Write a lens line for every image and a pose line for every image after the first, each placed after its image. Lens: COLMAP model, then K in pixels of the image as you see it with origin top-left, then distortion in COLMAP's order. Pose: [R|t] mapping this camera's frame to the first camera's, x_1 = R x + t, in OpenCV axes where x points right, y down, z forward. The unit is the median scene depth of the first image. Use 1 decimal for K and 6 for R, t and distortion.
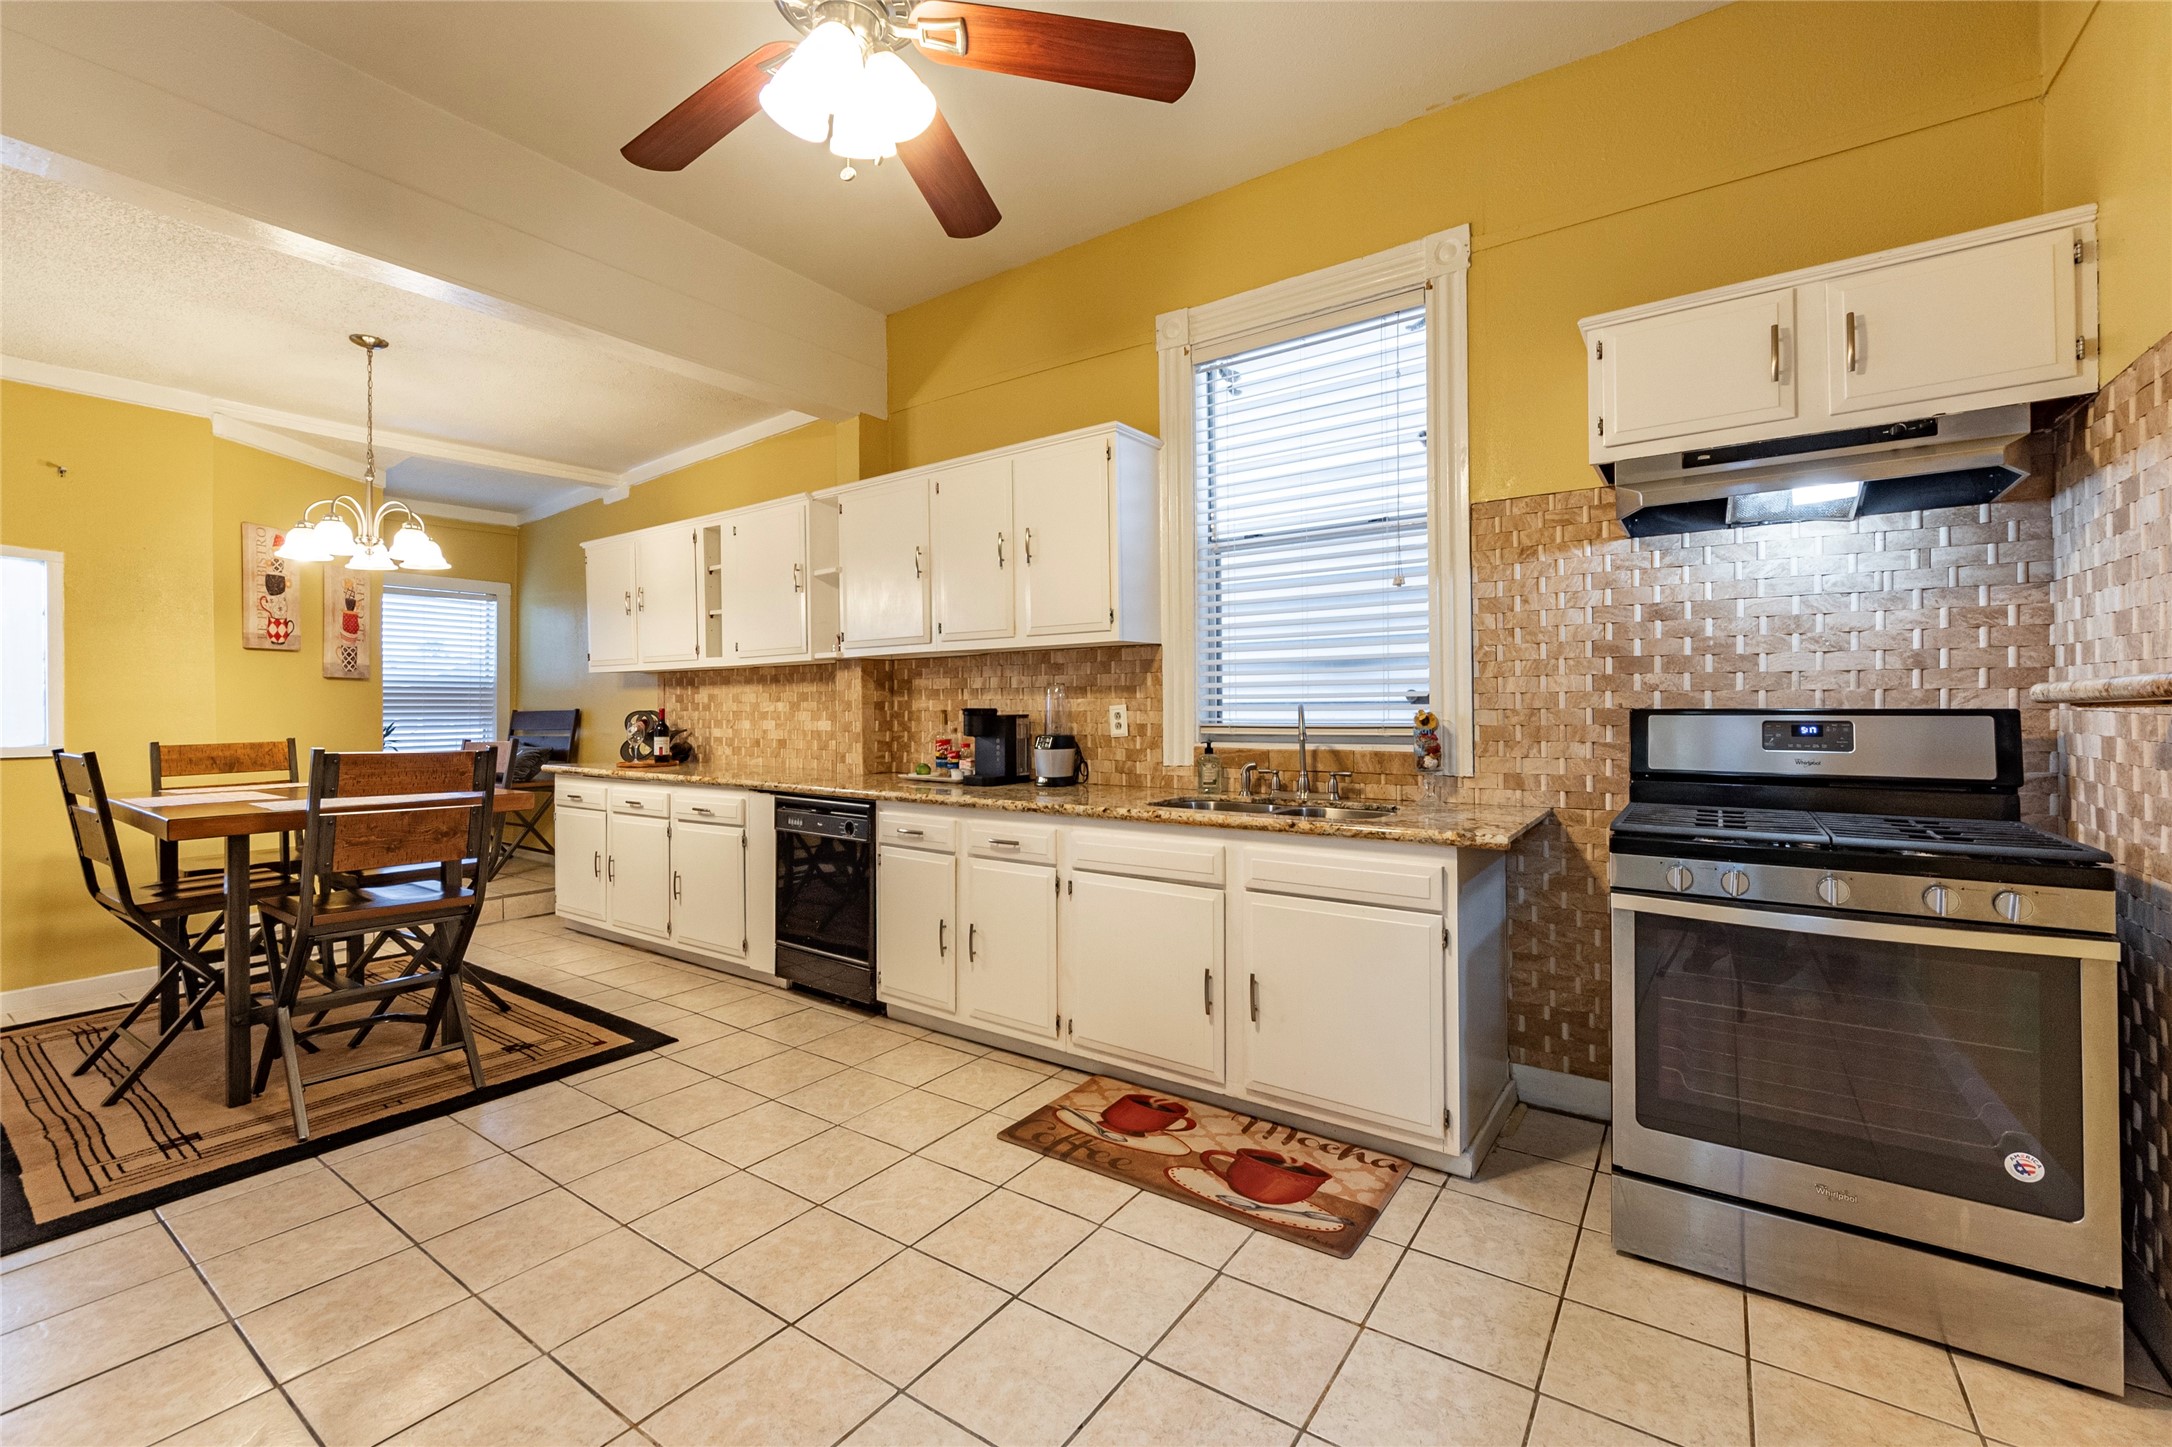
lens RADIAL K [[908.2, 0, 1114.7], [0, 908.2, 710.2], [0, 0, 1]] dist [0.003591, -0.004149]
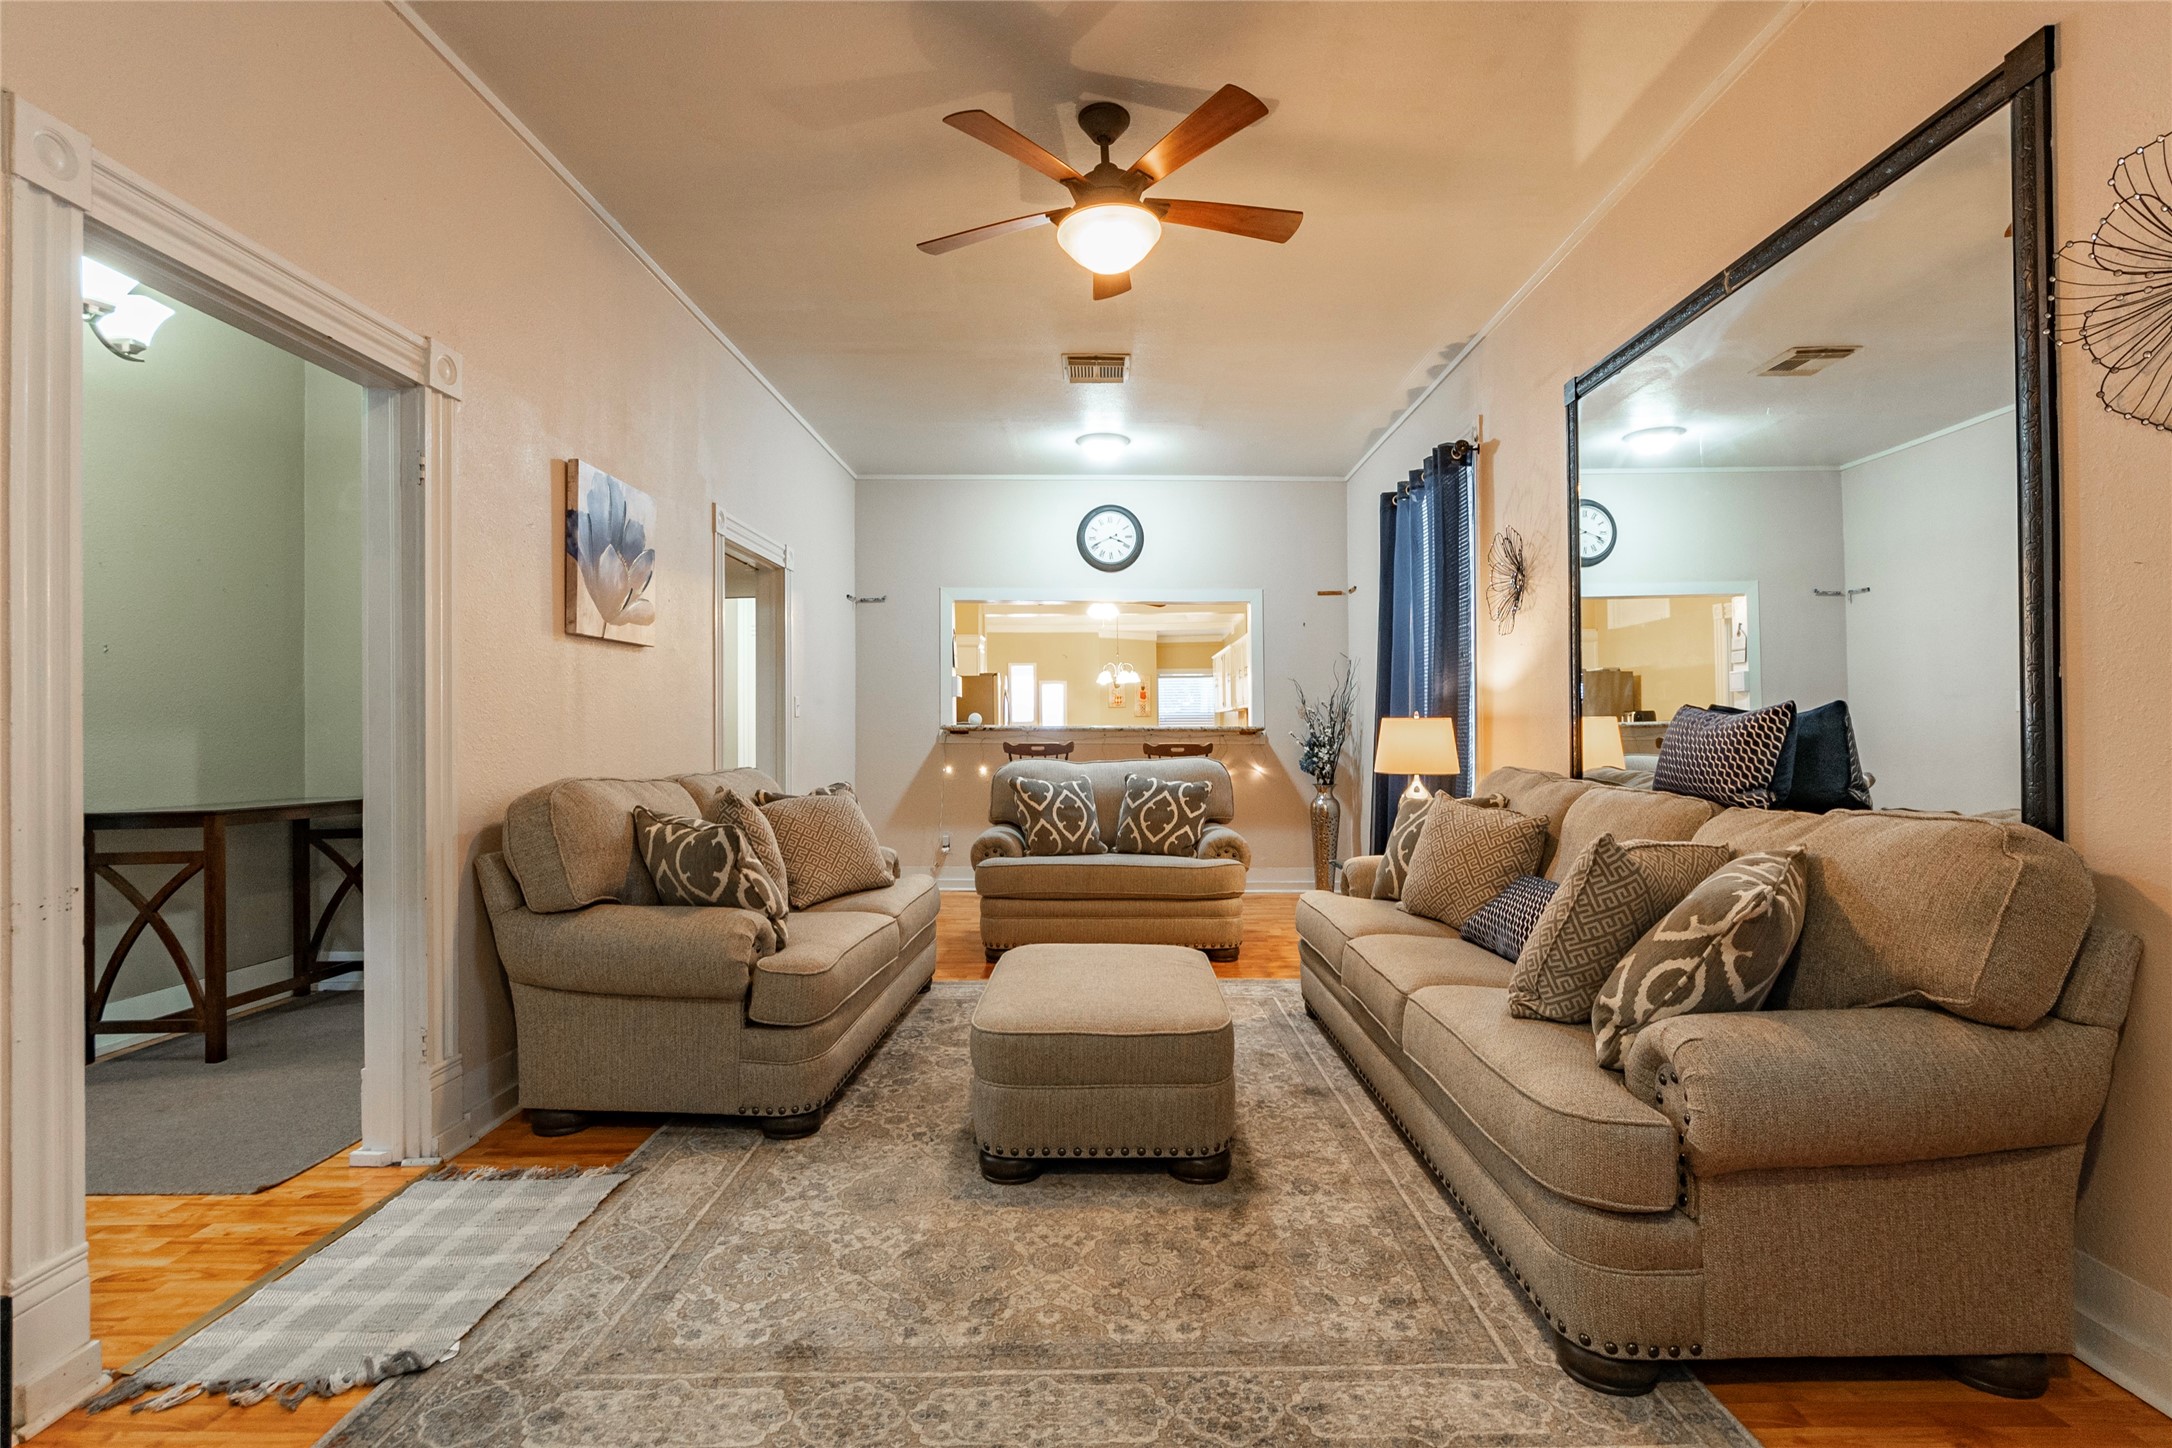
lens RADIAL K [[998.8, 0, 1108.4], [0, 998.8, 713.8], [0, 0, 1]] dist [0.009086, -0.001641]
pose [[0.567879, -0.008176, -0.823072, 2.061626], [0.000116, 0.999951, -0.009853, -0.020325], [0.823112, 0.005500, 0.567852, -1.007438]]
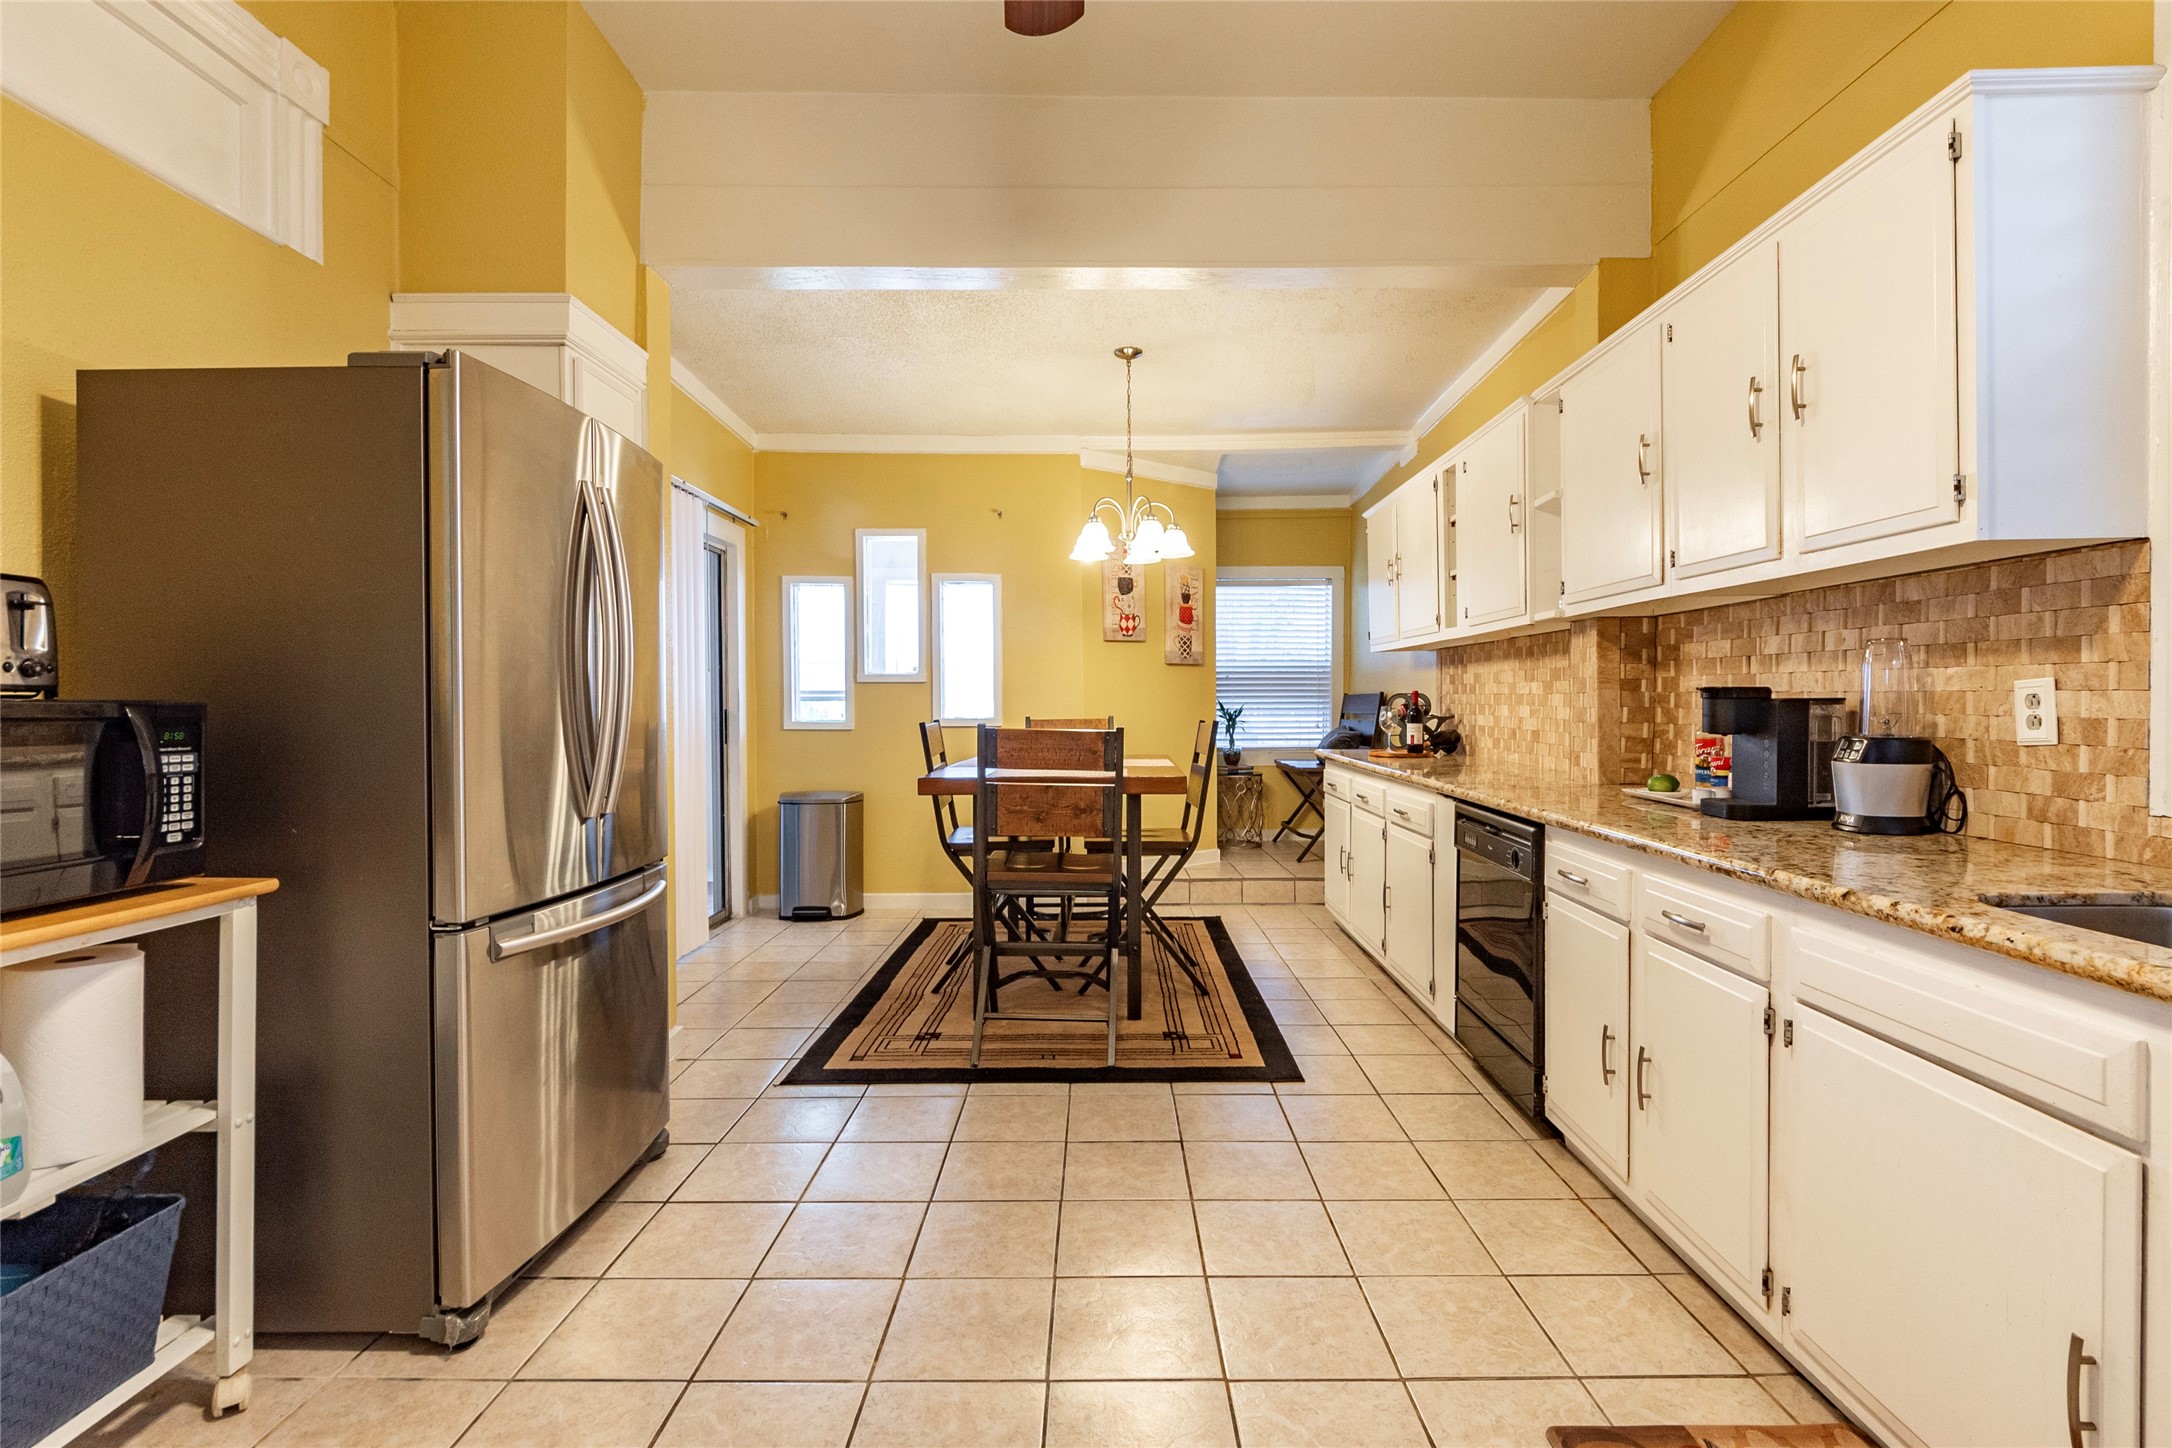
lens RADIAL K [[998.8, 0, 1108.4], [0, 998.8, 713.8], [0, 0, 1]] dist [0.009086, -0.001641]
pose [[0.567776, 0.017244, -0.823002, 0.167113], [-0.003262, 0.999820, 0.018698, 0.004794], [0.823176, -0.007932, 0.567730, 0.308692]]
